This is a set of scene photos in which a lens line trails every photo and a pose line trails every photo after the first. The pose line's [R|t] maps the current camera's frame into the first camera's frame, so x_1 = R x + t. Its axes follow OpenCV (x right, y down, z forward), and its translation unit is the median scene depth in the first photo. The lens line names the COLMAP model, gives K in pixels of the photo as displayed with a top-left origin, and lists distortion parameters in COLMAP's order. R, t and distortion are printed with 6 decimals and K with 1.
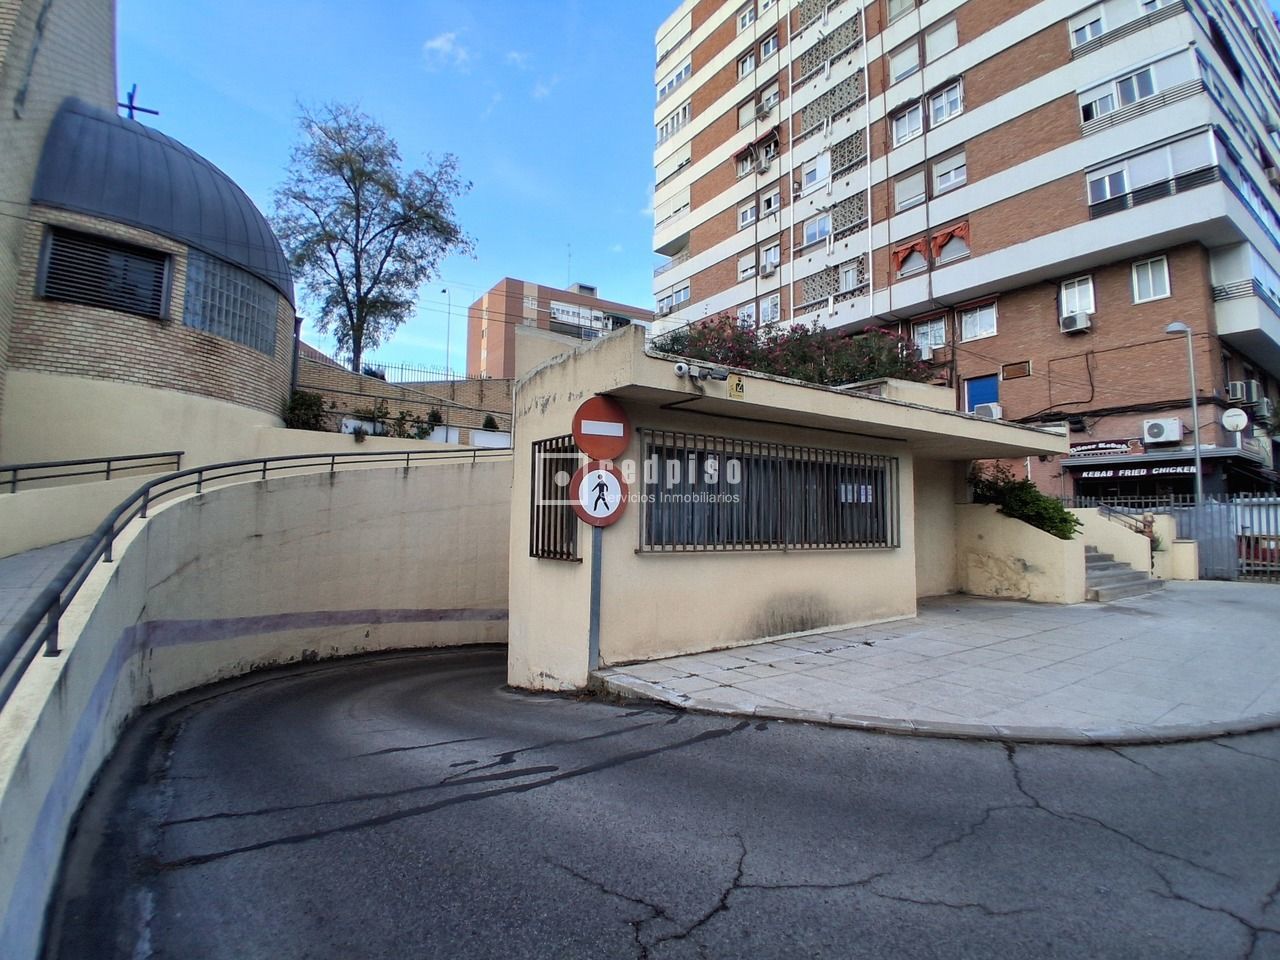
lens RADIAL K [[643.8, 0, 632.7], [0, 643.8, 476.2], [0, 0, 1]] dist [-0.037204, -0.019508]
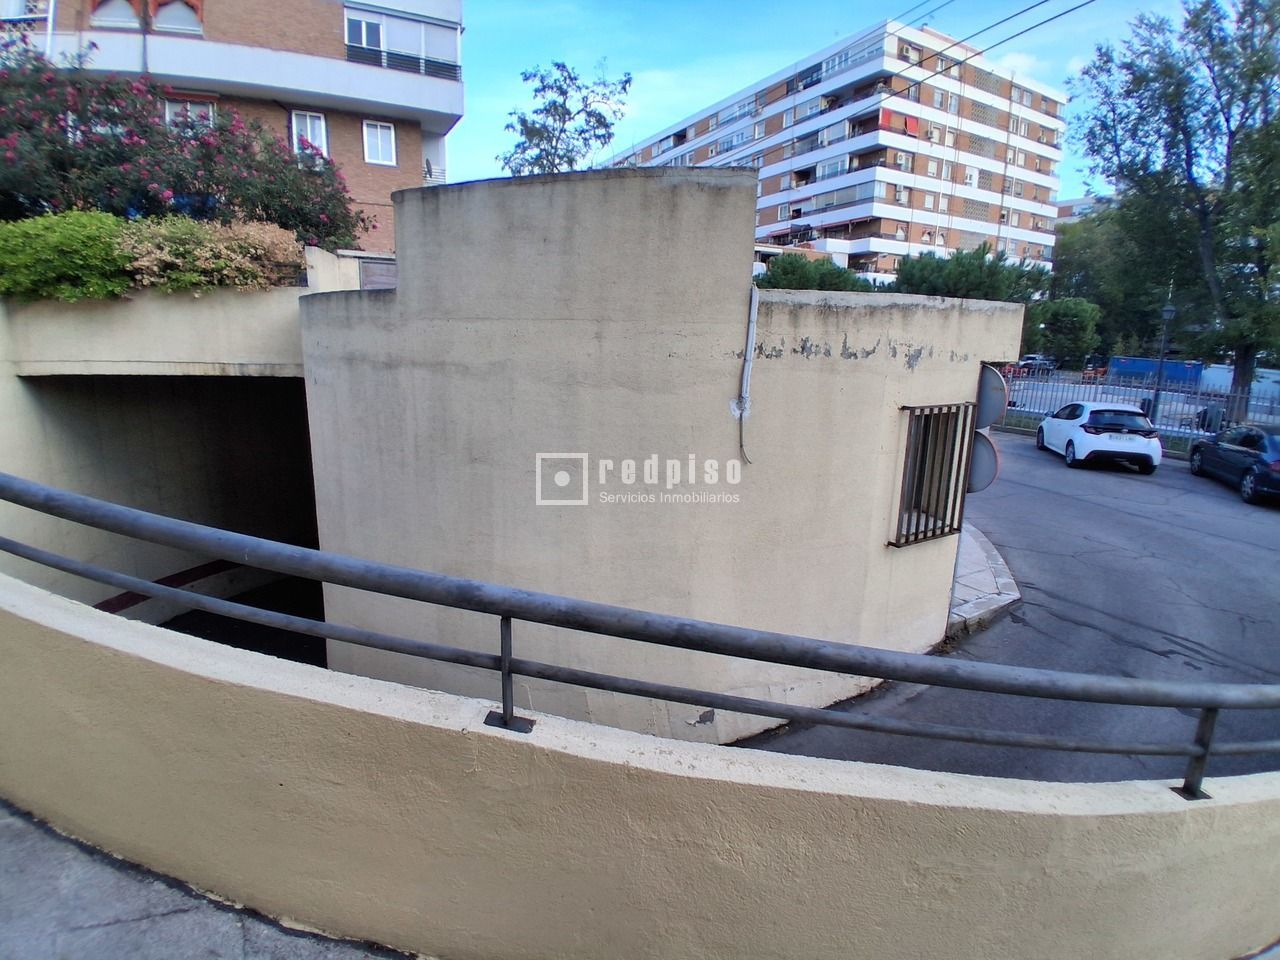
lens RADIAL K [[643.8, 0, 632.7], [0, 643.8, 476.2], [0, 0, 1]] dist [-0.037204, -0.019508]
pose [[0.075042, -0.219253, 0.972778, -0.331336], [-0.085524, 0.970519, 0.225342, -0.040628], [-0.993506, -0.100106, 0.054078, 0.450346]]
